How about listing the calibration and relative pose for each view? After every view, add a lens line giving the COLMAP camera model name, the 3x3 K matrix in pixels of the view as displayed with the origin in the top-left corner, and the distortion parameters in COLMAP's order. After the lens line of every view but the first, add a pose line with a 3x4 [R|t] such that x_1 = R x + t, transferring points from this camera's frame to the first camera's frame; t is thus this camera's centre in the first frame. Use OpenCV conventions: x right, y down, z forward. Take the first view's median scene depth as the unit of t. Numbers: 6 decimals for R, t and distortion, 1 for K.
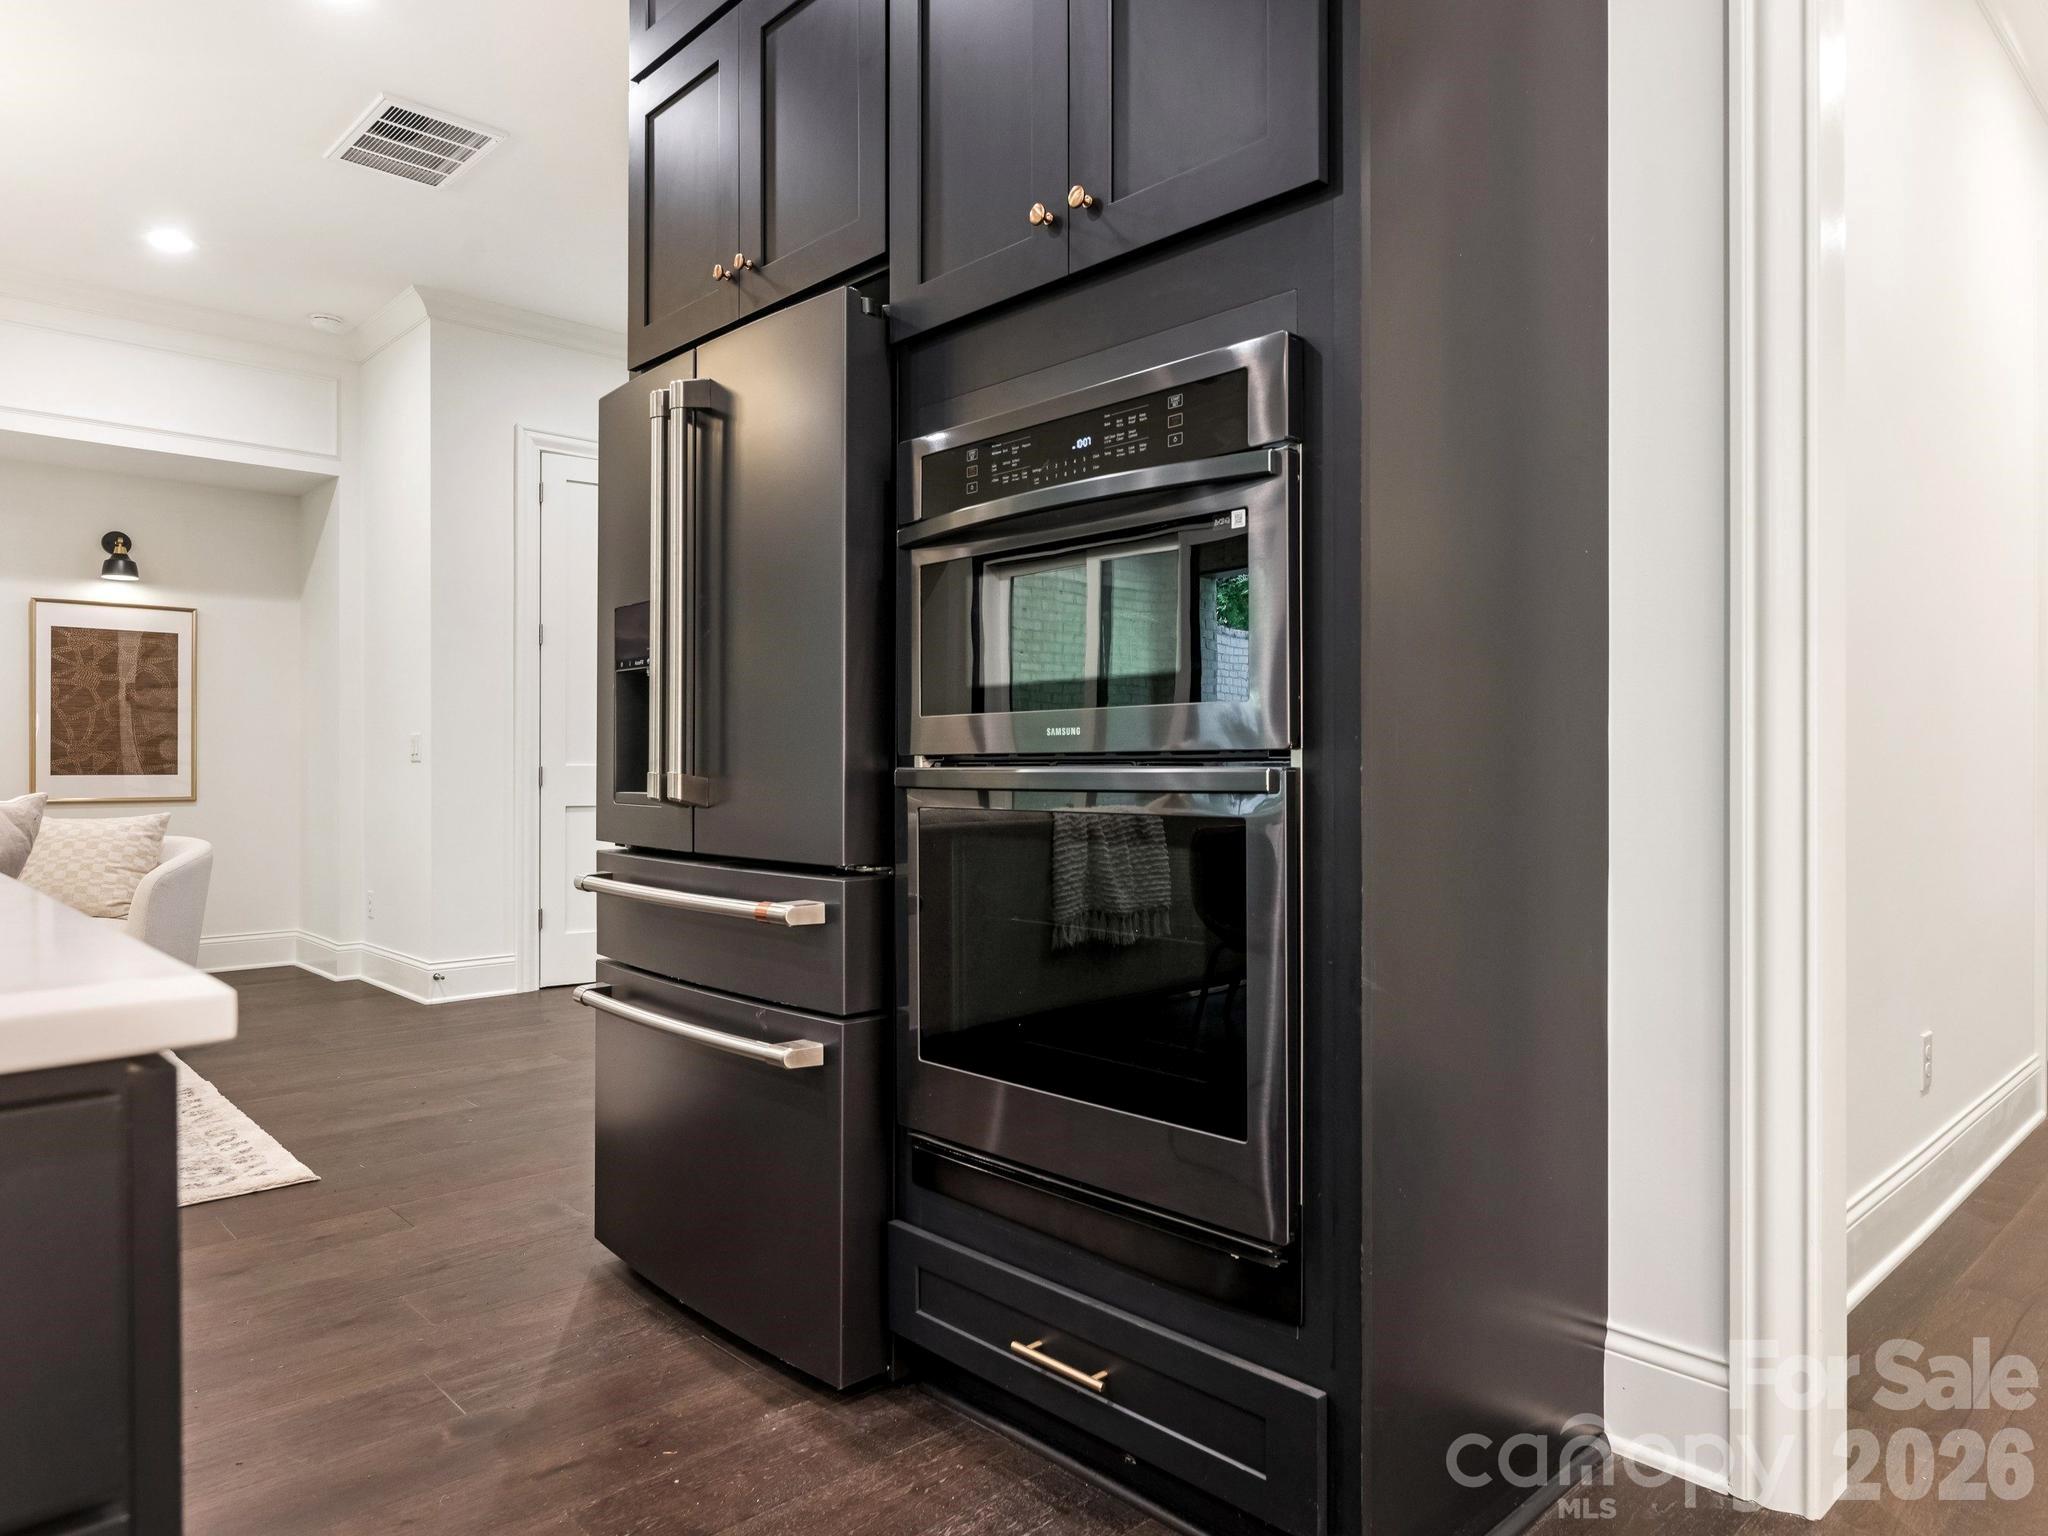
lens RADIAL K [[1305.6, 0, 1023.0], [0, 1305.6, 758.8], [0, 0, 1]] dist [0.001683, 0.000817]
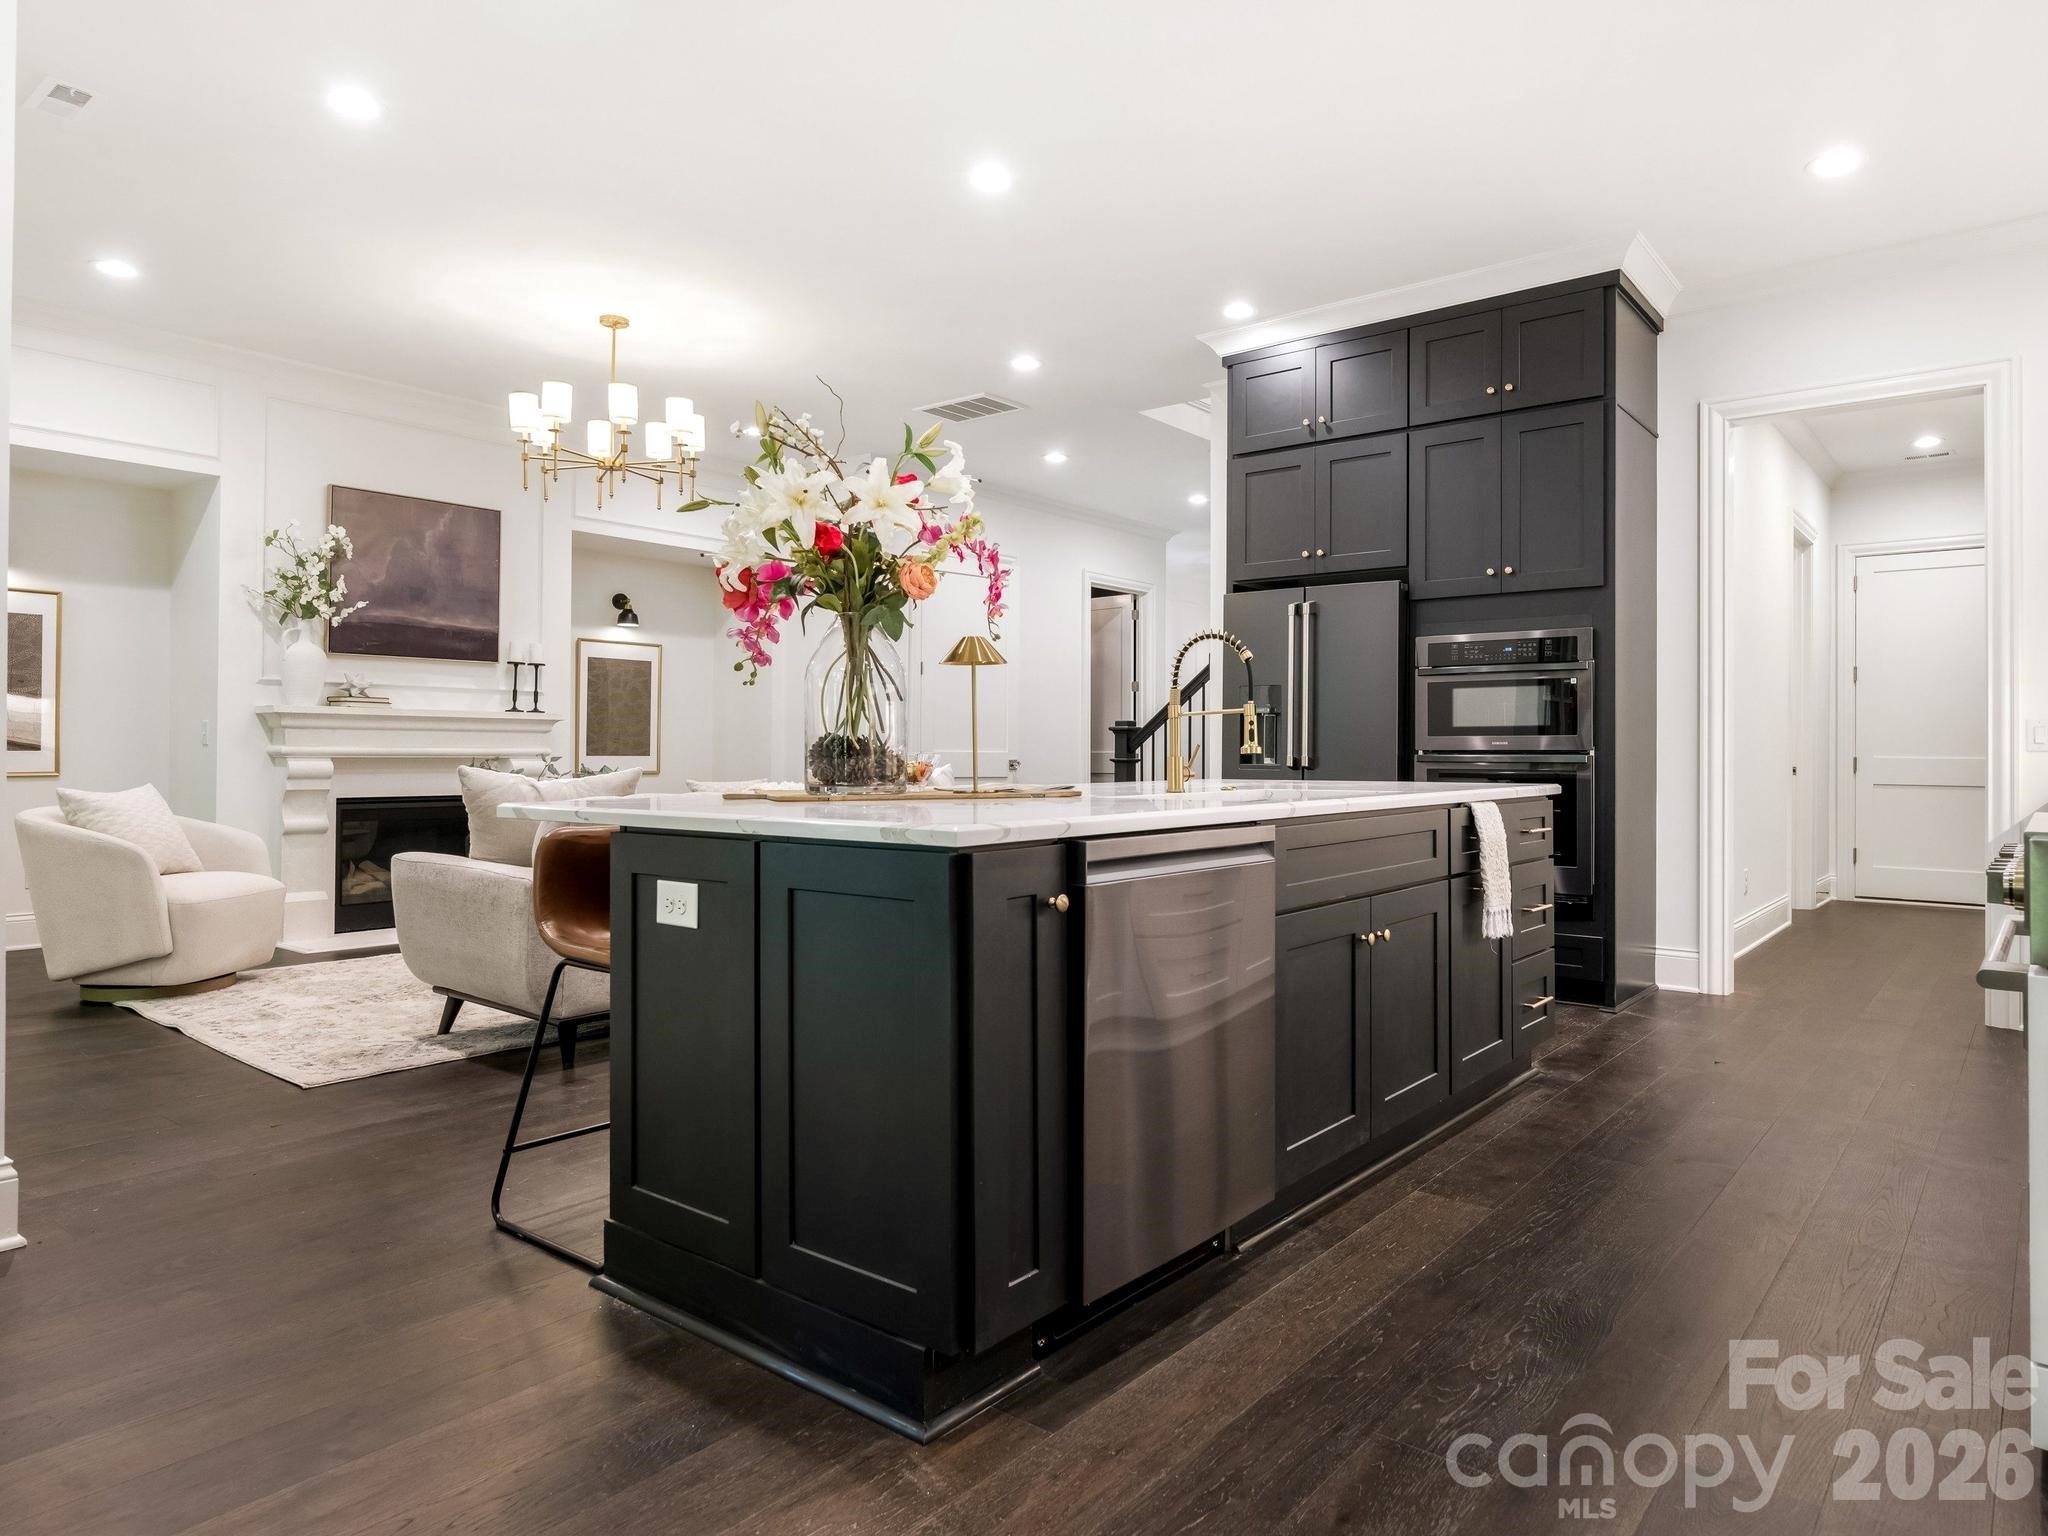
lens RADIAL K [[1277.5, 0, 1030.8], [0, 1277.5, 756.4], [0, 0, 1]] dist [0.004944, 0.001794]
pose [[0.991017, 0.008029, 0.133497, -0.426198], [-0.008864, 0.999945, 0.005660, 0.000575], [-0.133444, -0.006792, 0.991033, -0.529856]]
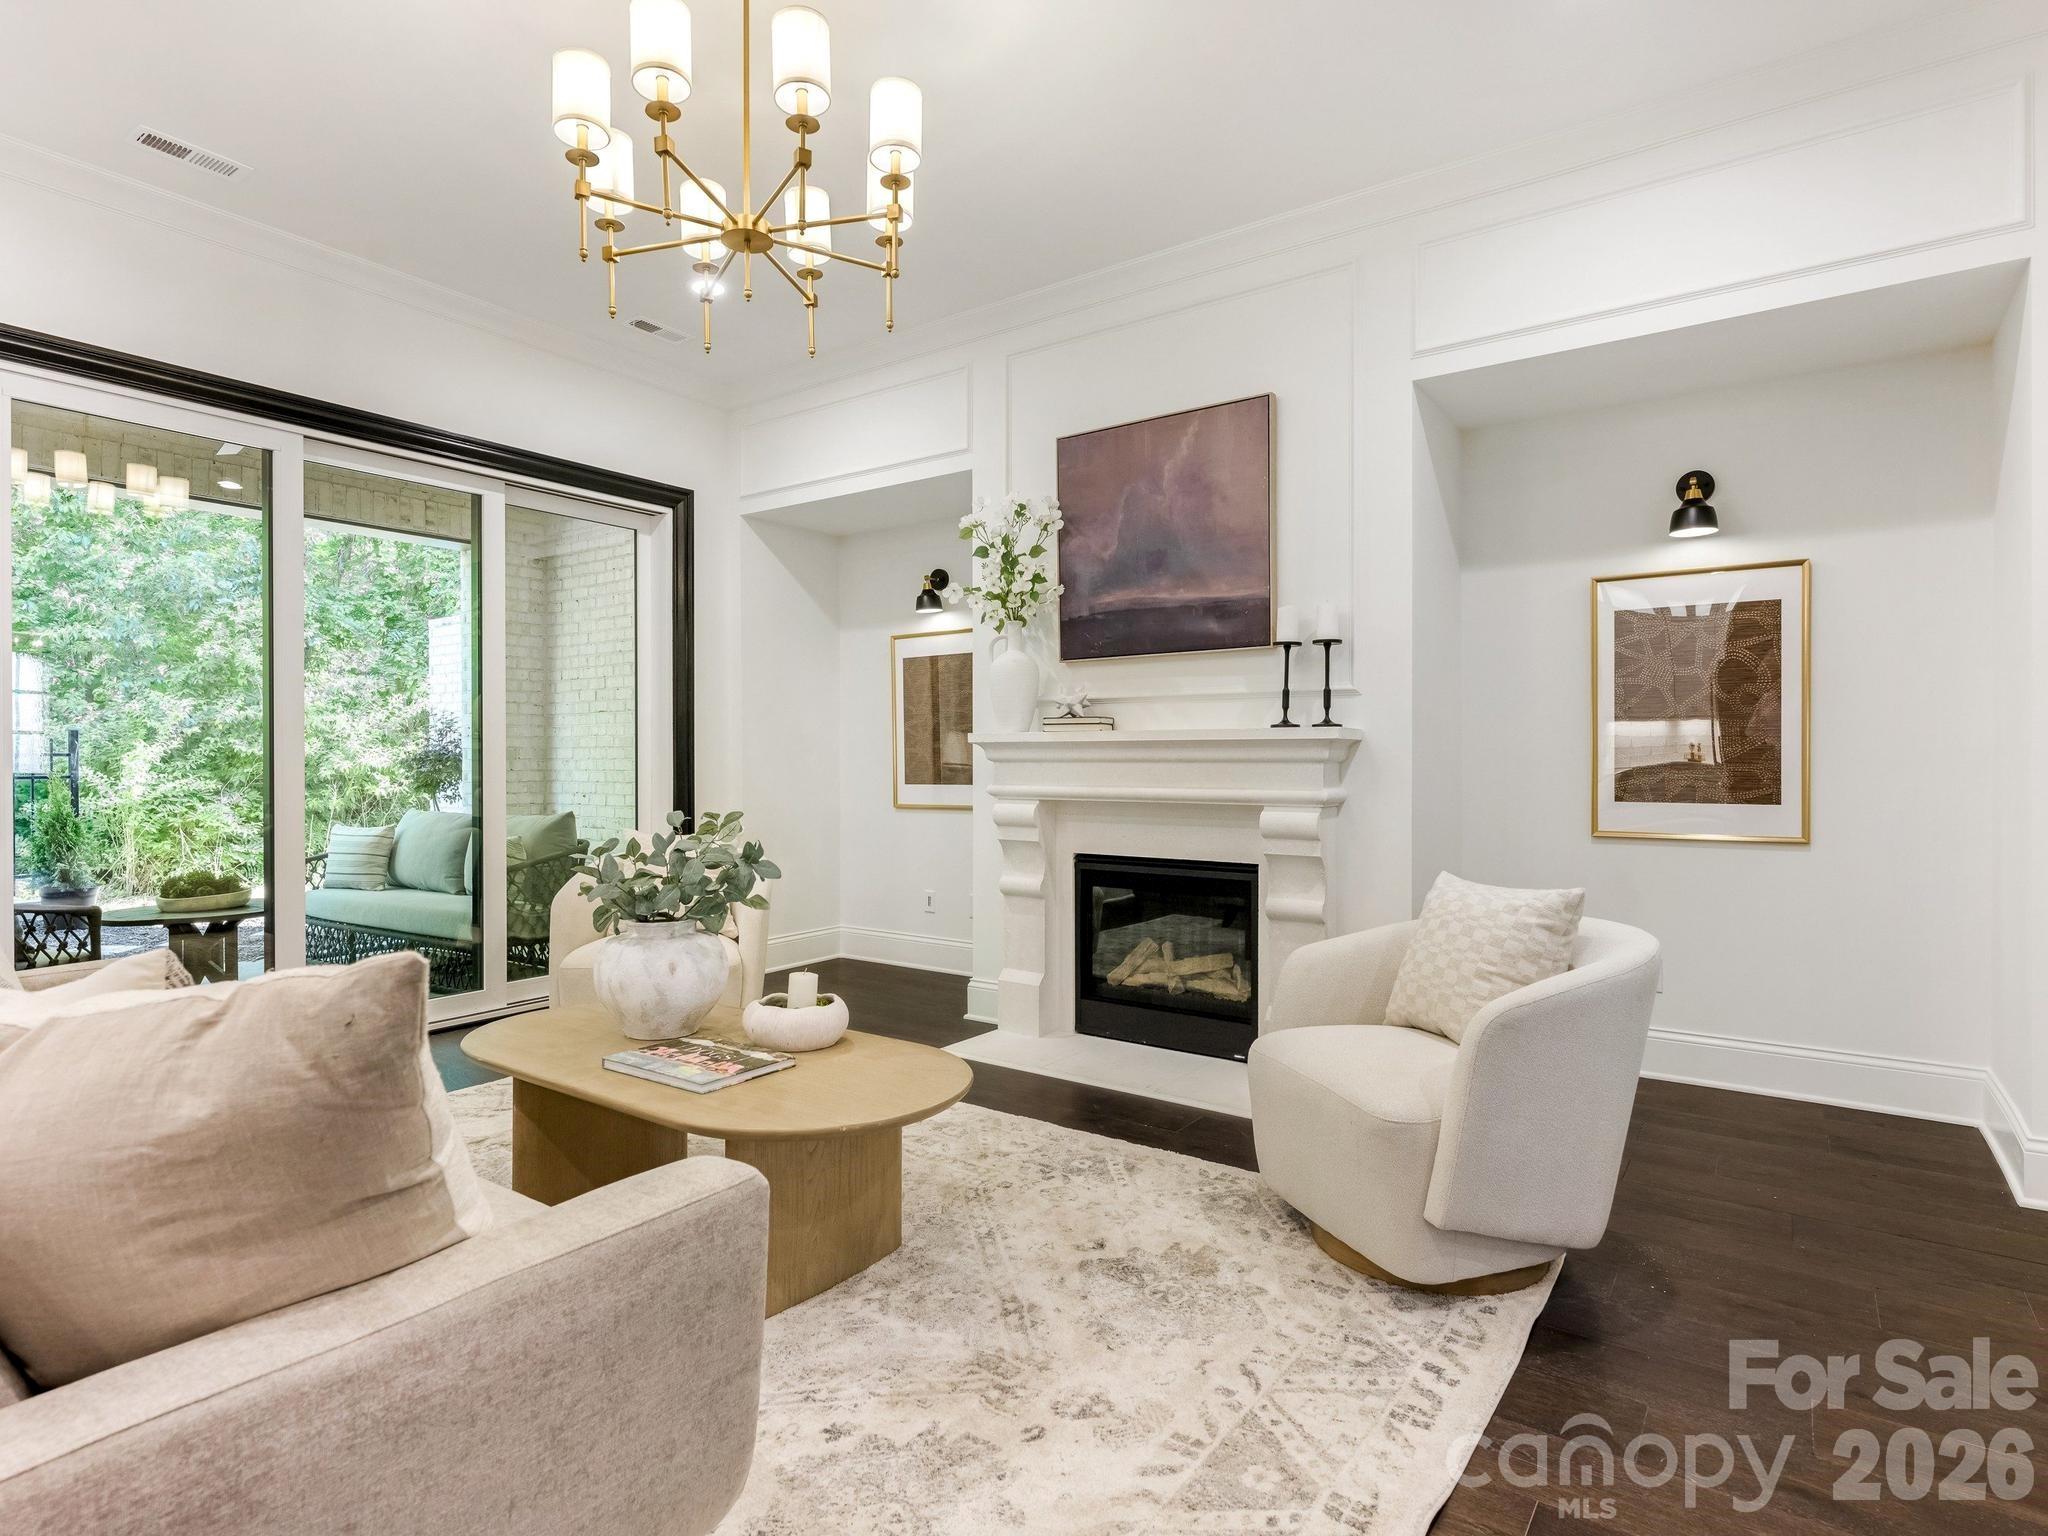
lens RADIAL K [[1094.5, 0, 1024.0], [0, 1094.5, 759.7], [0, 0, 1]] dist [-0.001442, 0.002449]
pose [[0.211672, 0.001691, -0.977339, -0.176079], [0.003242, 0.999992, 0.002432, -0.015083], [0.977335, -0.003683, 0.211665, 0.509181]]
